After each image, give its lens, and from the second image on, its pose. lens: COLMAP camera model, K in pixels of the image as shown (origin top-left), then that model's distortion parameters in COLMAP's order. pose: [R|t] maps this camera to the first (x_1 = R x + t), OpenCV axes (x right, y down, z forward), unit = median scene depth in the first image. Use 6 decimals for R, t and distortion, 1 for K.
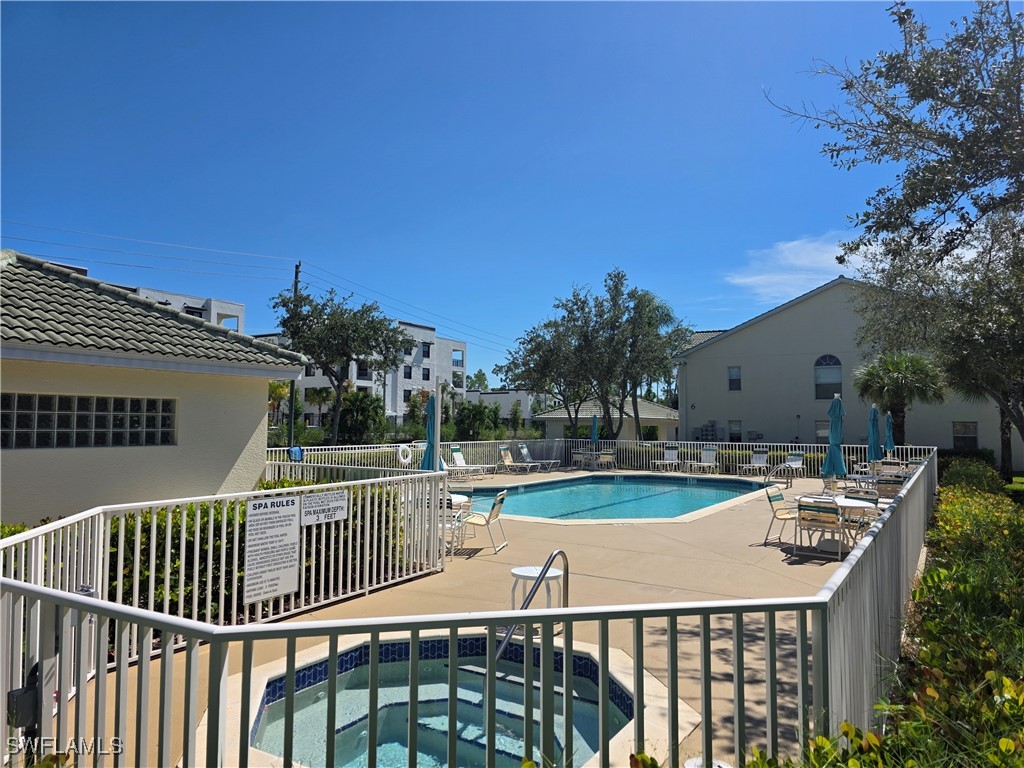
lens RADIAL K [[678.0, 0, 500.8], [0, 678.0, 380.9], [0, 0, 1]] dist [0.030930, -0.052451]
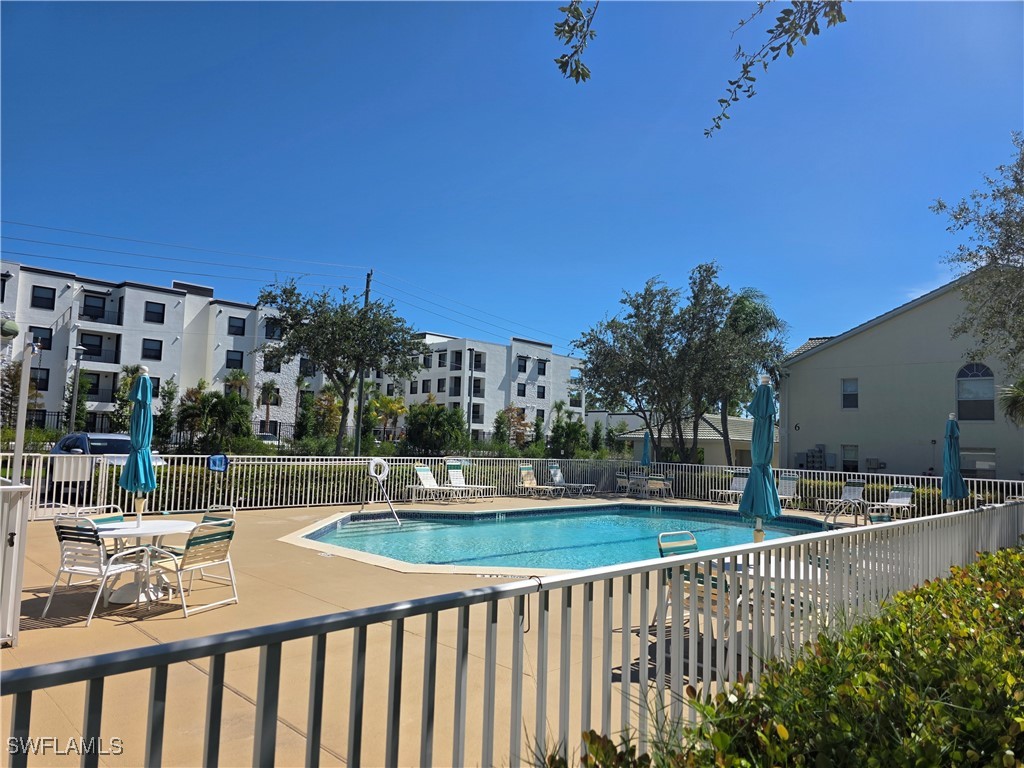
lens RADIAL K [[673.6, 0, 512.0], [0, 673.6, 384.0], [0, 0, 1]] dist [0.059107, -0.050582]
pose [[0.977543, 0.006291, -0.210640, 0.127373], [-0.012369, 0.999544, -0.027552, 0.013546], [0.210371, 0.029539, 0.977175, 0.125112]]
